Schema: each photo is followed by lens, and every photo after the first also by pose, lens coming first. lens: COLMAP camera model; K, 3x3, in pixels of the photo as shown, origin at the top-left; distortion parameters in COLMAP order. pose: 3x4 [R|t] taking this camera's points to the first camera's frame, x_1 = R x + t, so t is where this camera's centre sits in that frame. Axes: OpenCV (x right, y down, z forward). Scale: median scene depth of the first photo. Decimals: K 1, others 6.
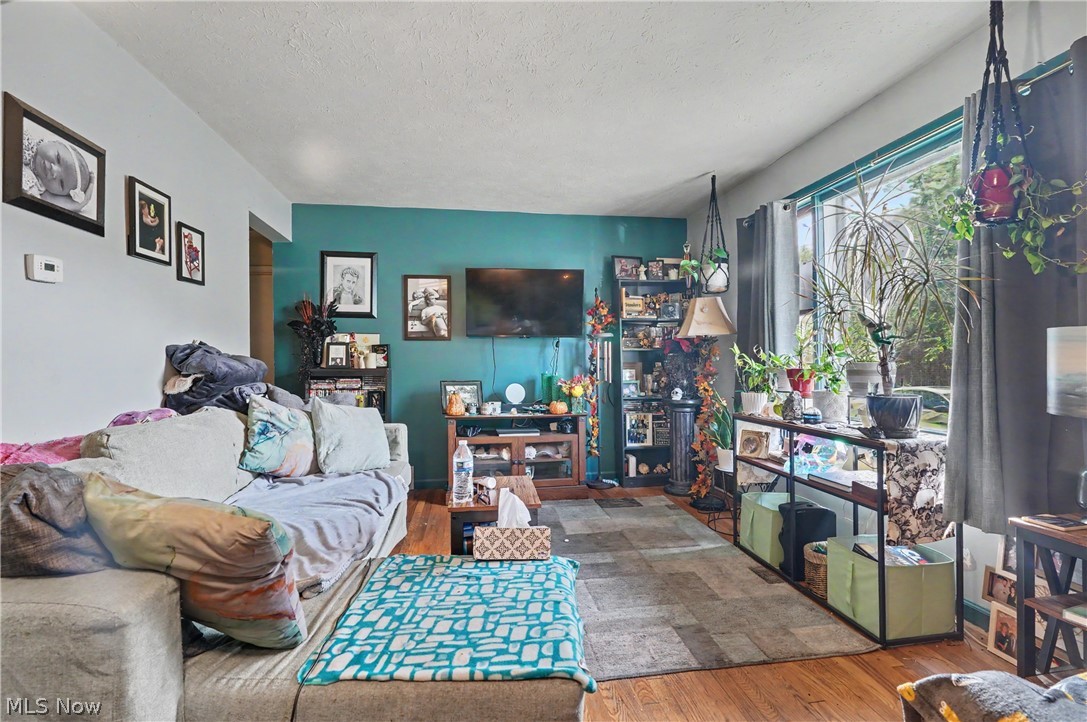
lens RADIAL K [[492.0, 0, 546.2], [0, 492.0, 357.2], [0, 0, 1]] dist [-0.012251, -0.000391]
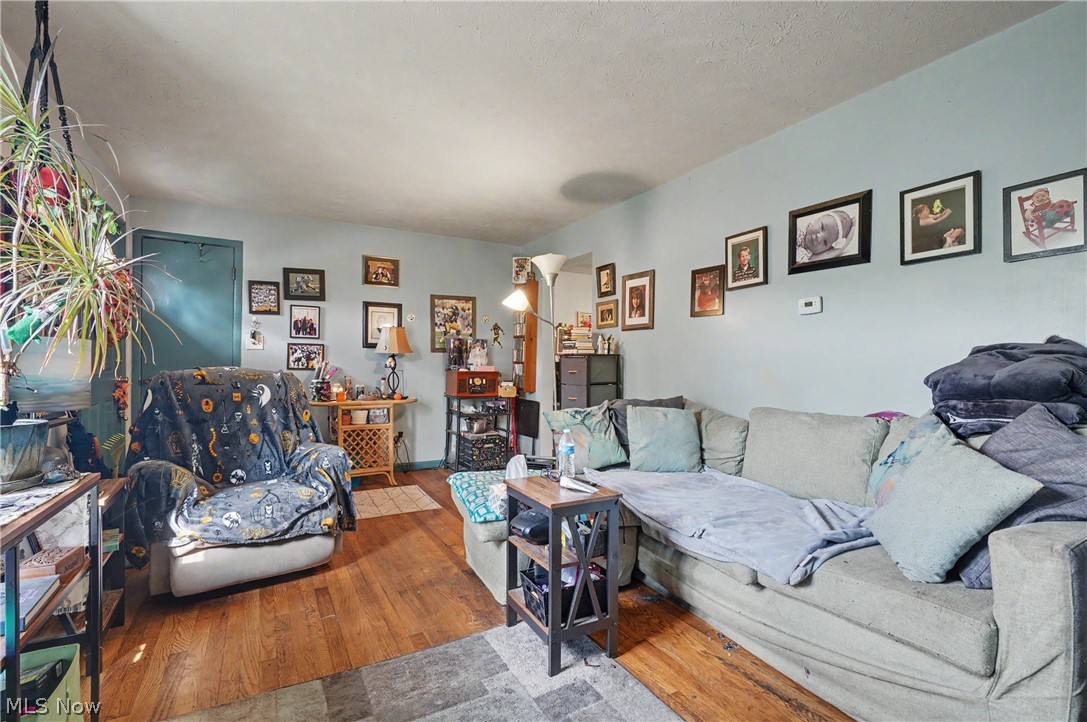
lens RADIAL K [[492.0, 0, 544.2], [0, 492.0, 363.6], [0, 0, 1]] dist [-0.012251, -0.000391]
pose [[-0.934191, 0.000381, -0.356772, 0.287060], [0.001582, 0.999994, -0.003076, 0.008718], [0.356769, -0.003438, -0.934186, 1.868571]]
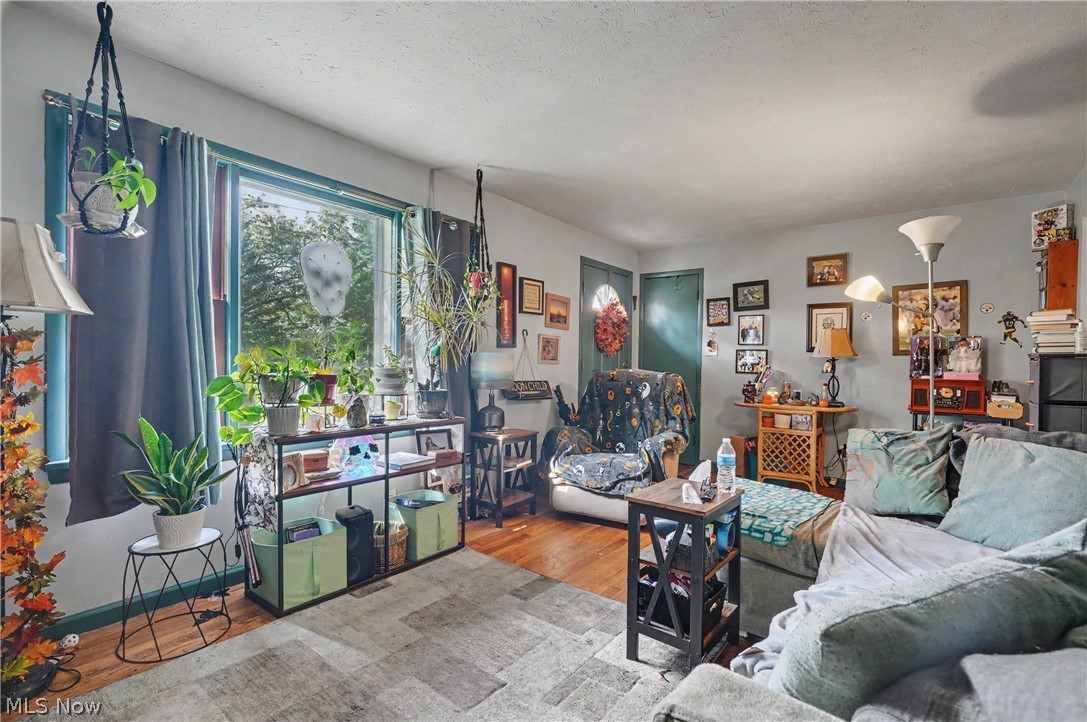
lens RADIAL K [[492.0, 0, 548.2], [0, 492.0, 366.0], [0, 0, 1]] dist [-0.012251, -0.000391]
pose [[-0.690686, -0.003262, 0.723147, -0.612250], [-0.010509, 0.999930, -0.005526, 0.014455], [-0.723078, -0.011416, -0.690672, 1.813194]]
